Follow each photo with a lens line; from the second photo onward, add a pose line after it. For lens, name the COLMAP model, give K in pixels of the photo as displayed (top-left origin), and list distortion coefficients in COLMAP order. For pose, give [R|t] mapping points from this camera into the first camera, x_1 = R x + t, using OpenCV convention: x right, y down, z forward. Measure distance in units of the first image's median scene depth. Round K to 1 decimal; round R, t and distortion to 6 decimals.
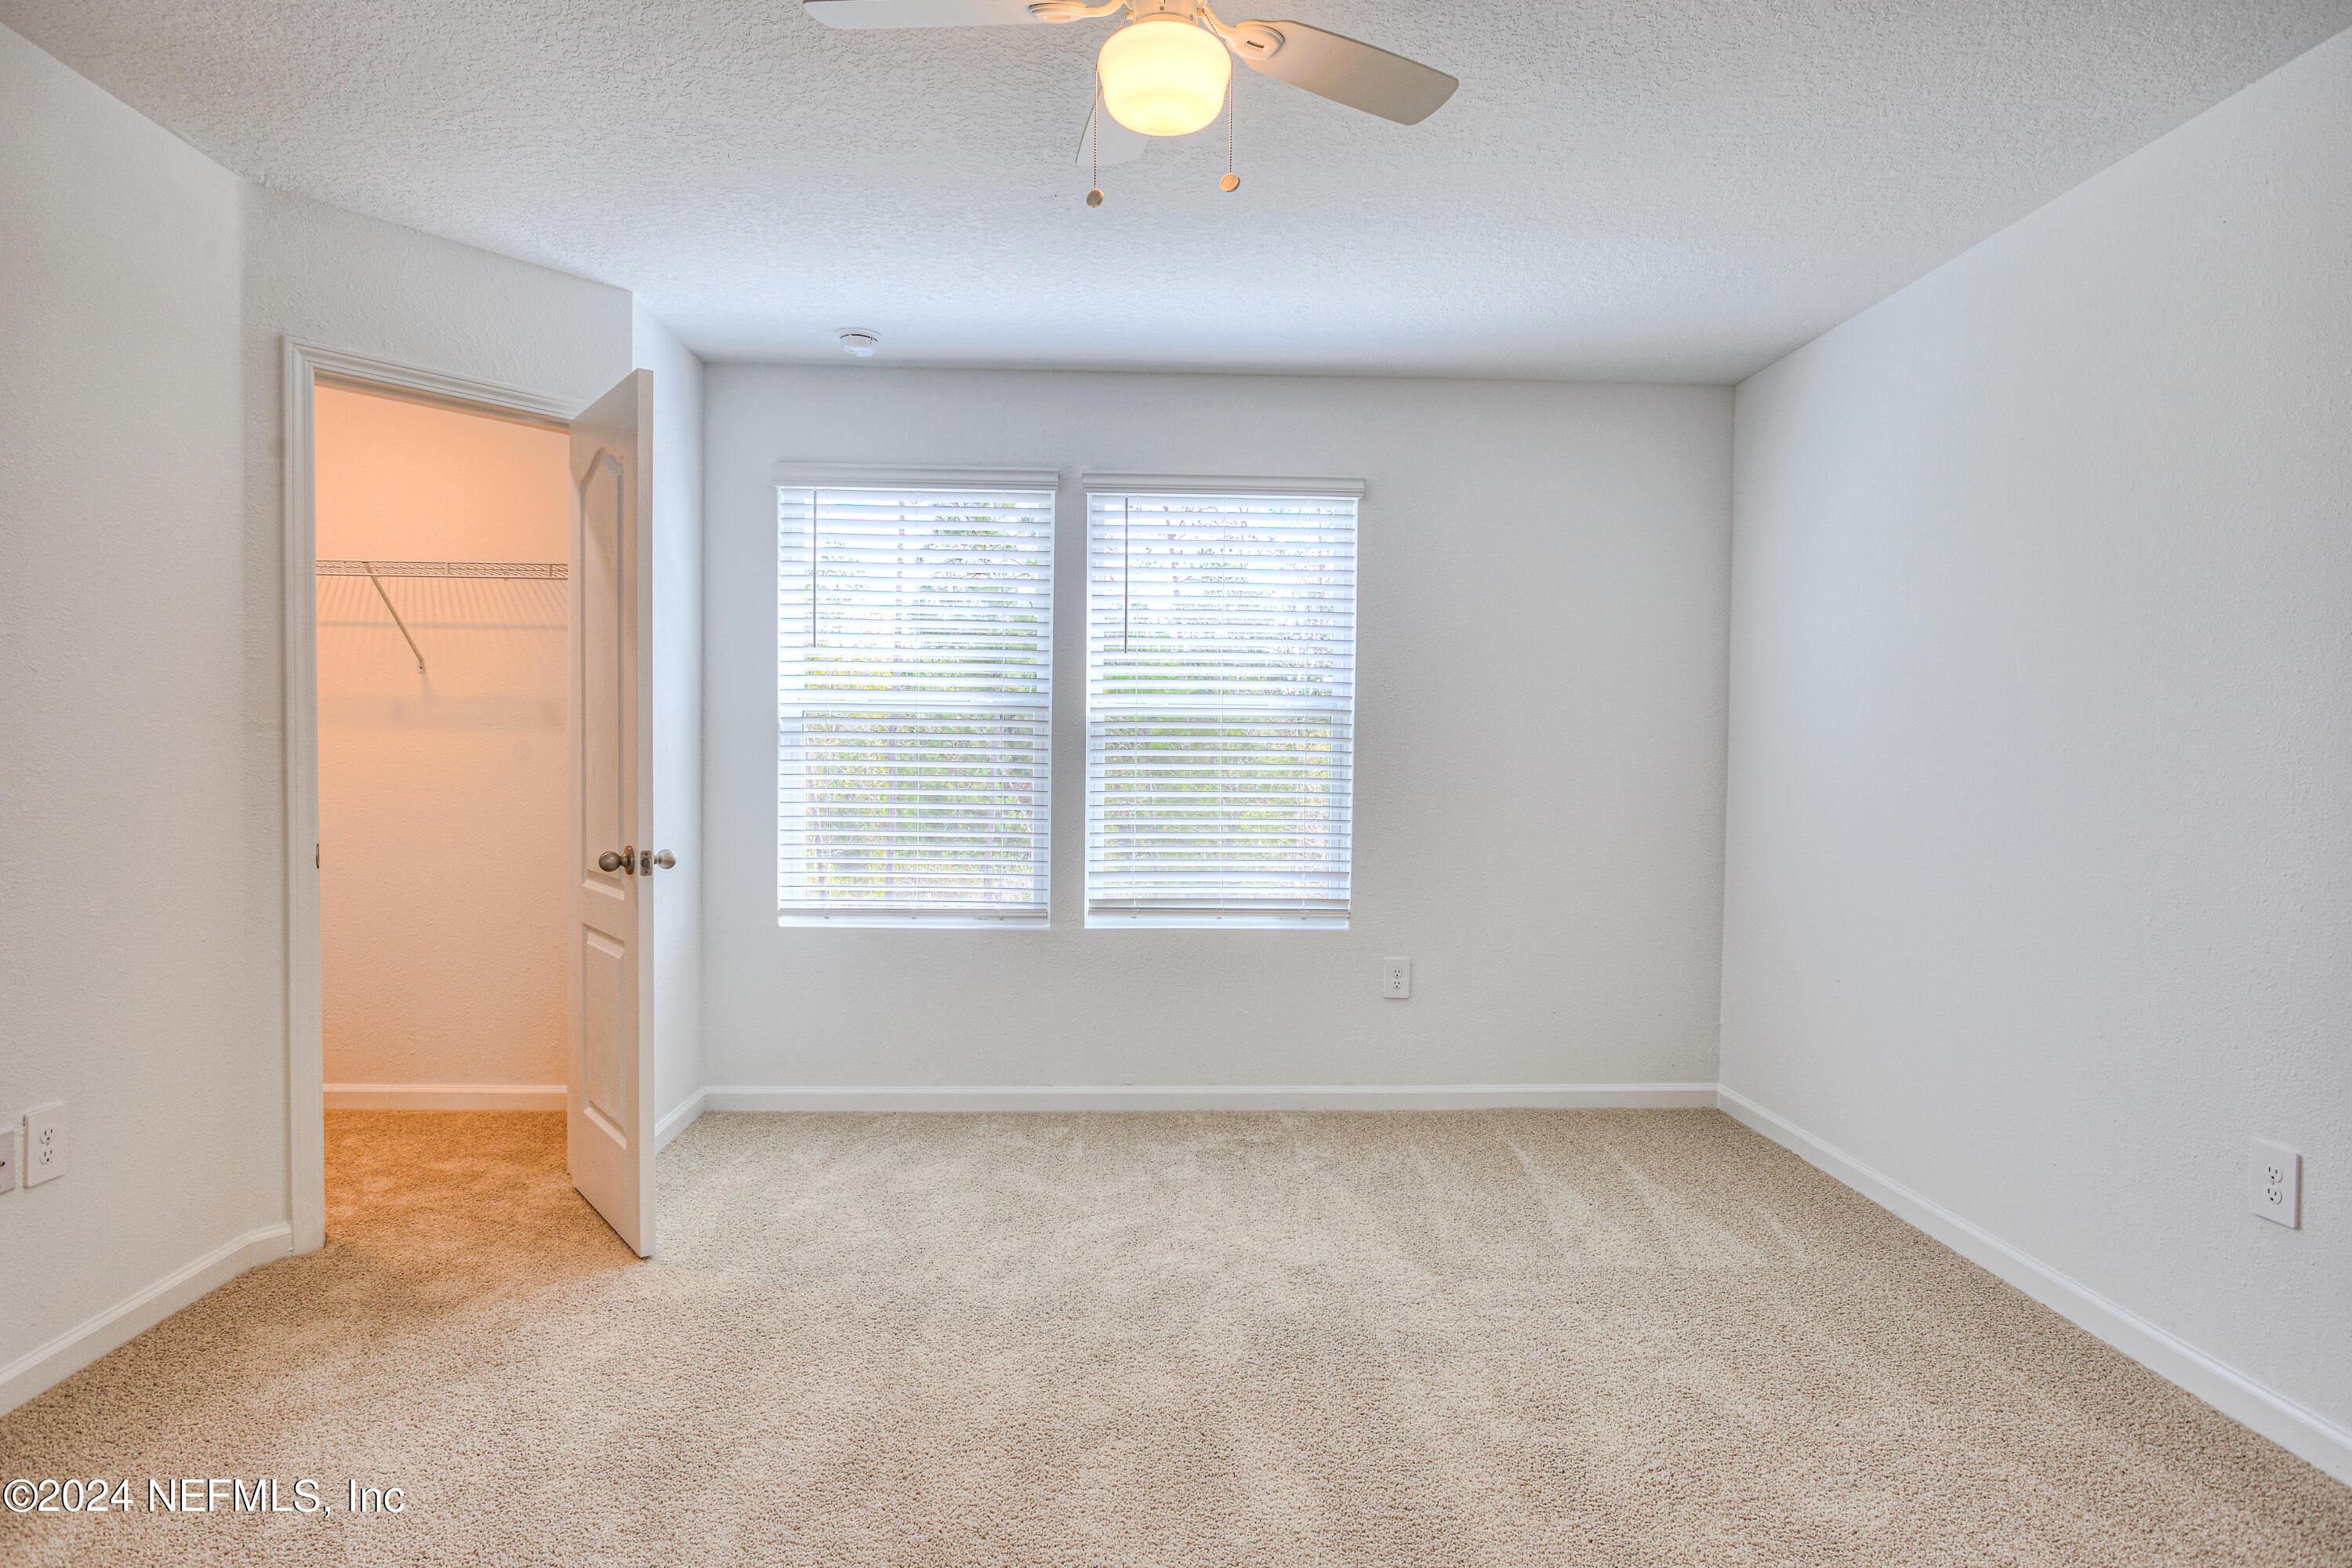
lens RADIAL K [[1209.6, 0, 1167.0], [0, 1209.6, 776.7], [0, 0, 1]] dist [-0.009564, 0.006657]
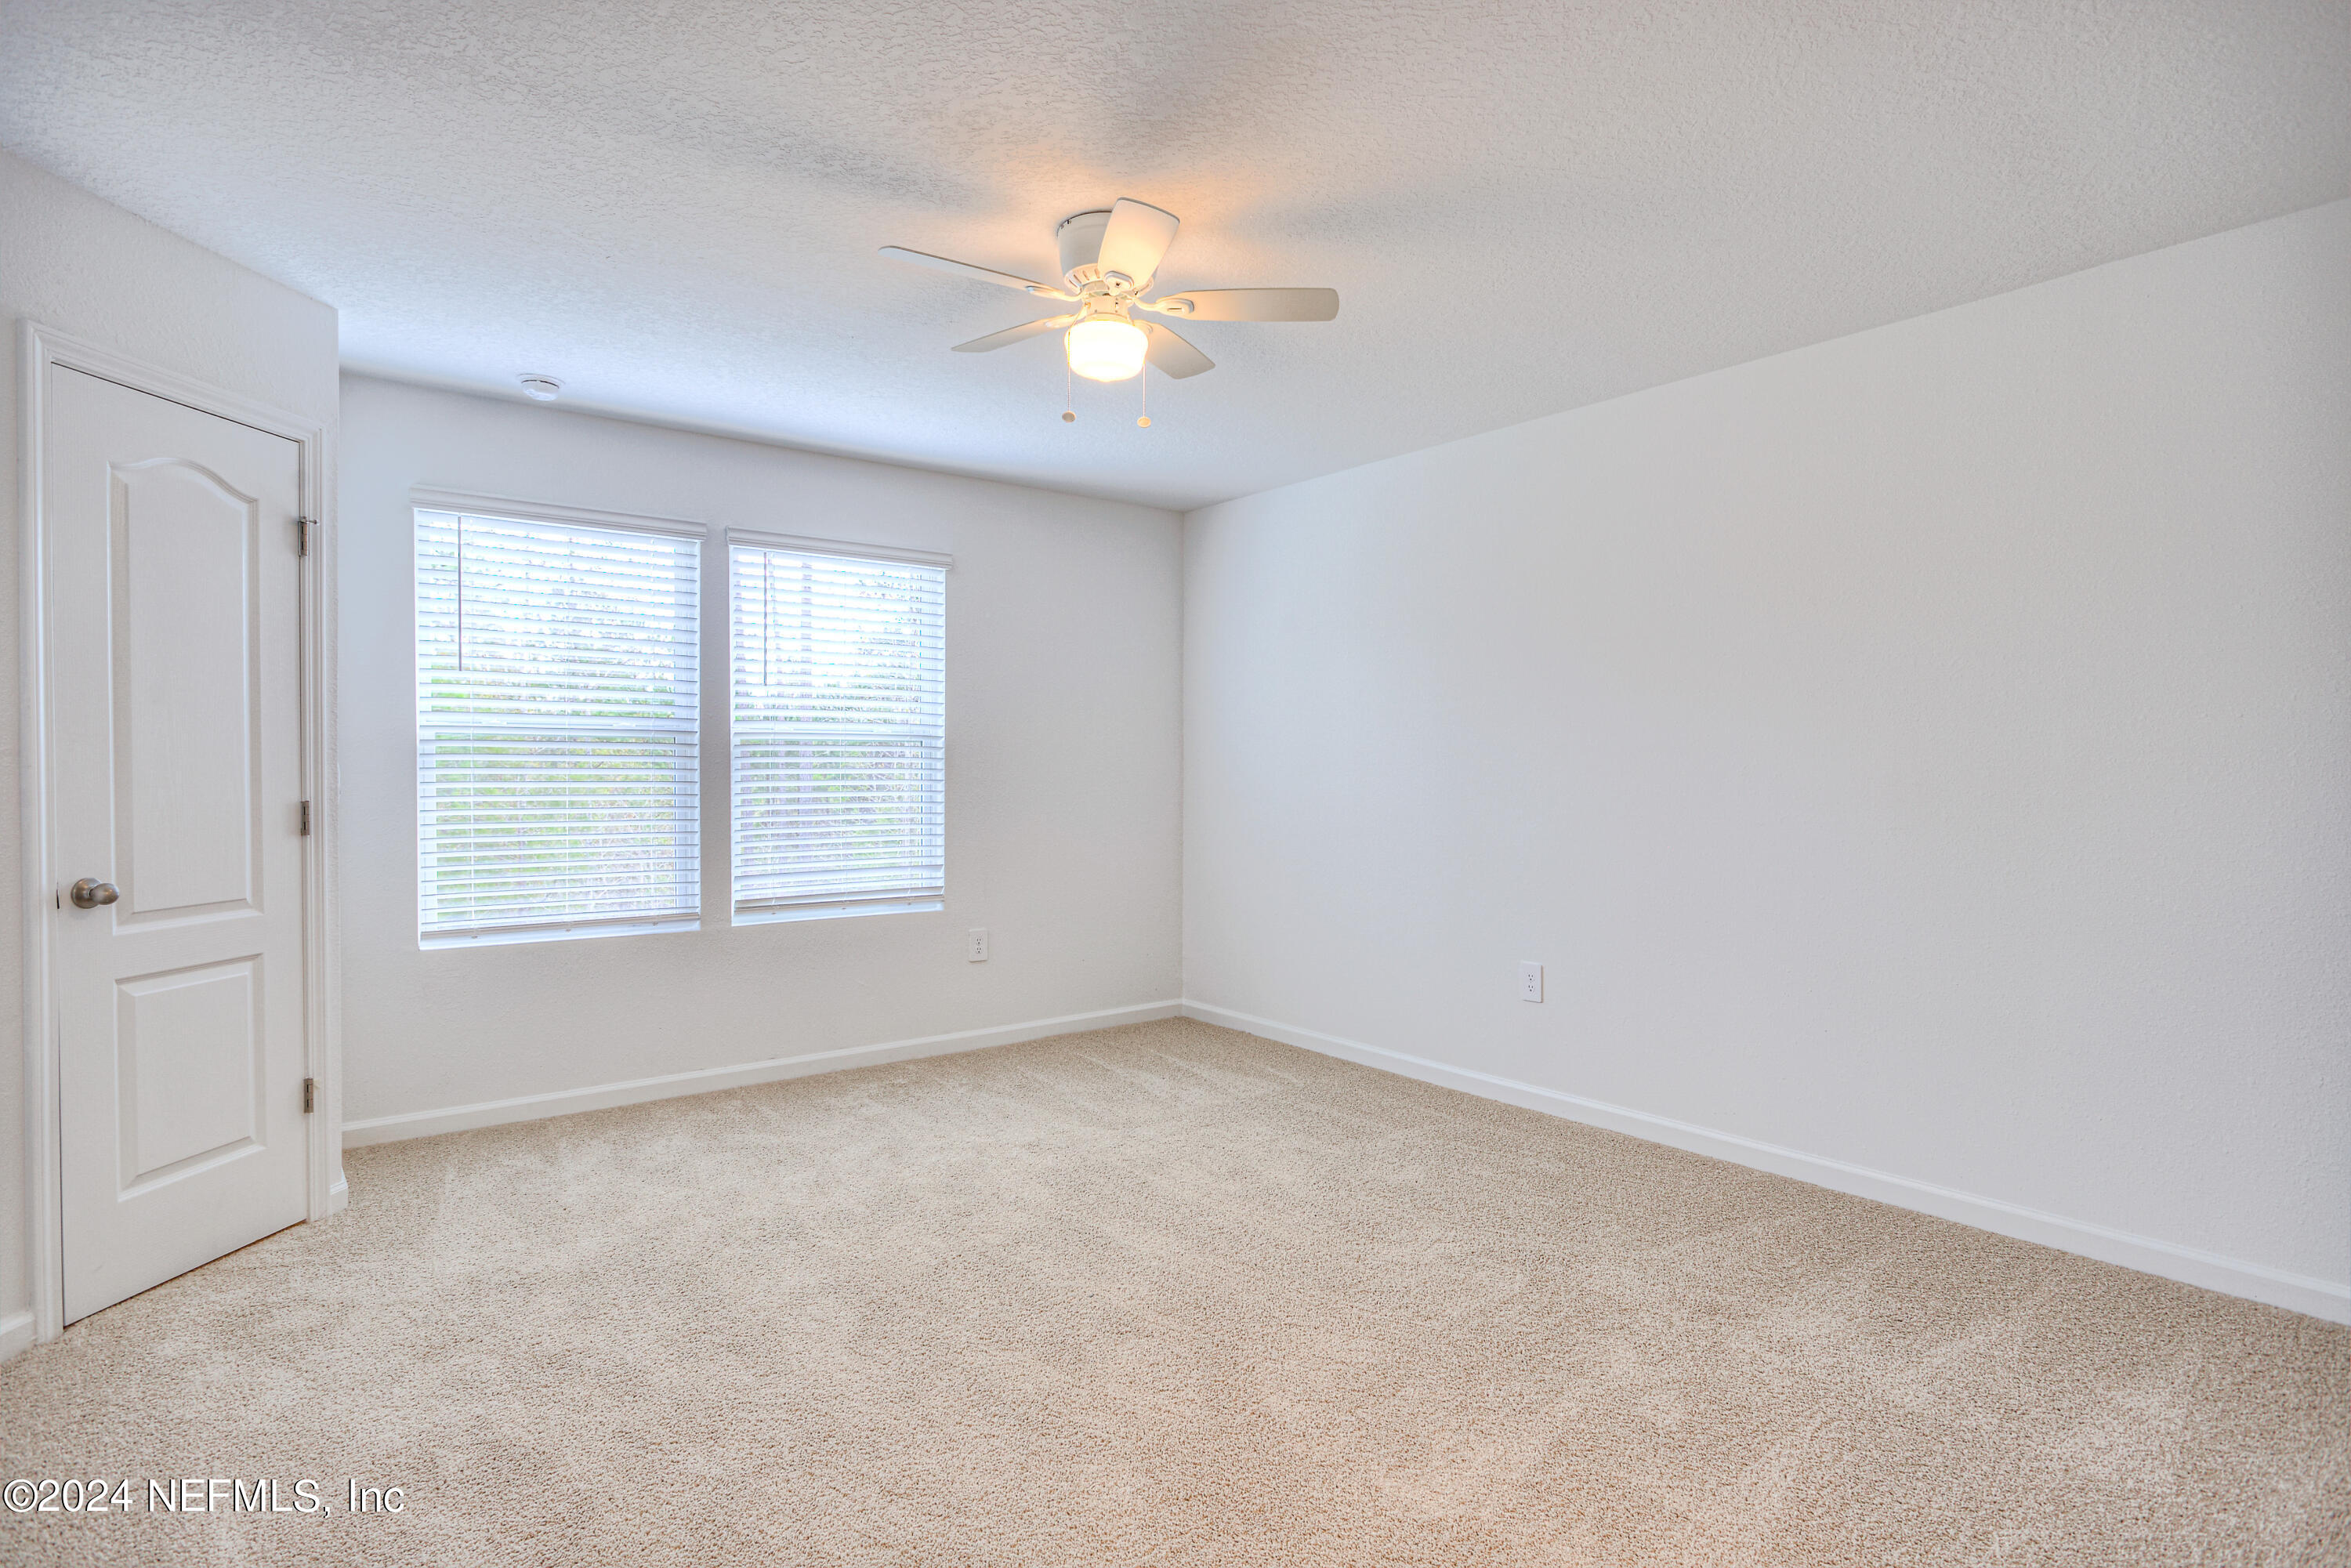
lens RADIAL K [[1209.0, 0, 1106.6], [0, 1209.0, 769.5], [0, 0, 1]] dist [-0.009564, 0.006657]
pose [[0.827245, -0.008483, 0.561777, -0.418760], [0.019162, 0.999730, -0.013119, -0.000341], [-0.561514, 0.021618, 0.827185, -0.141568]]
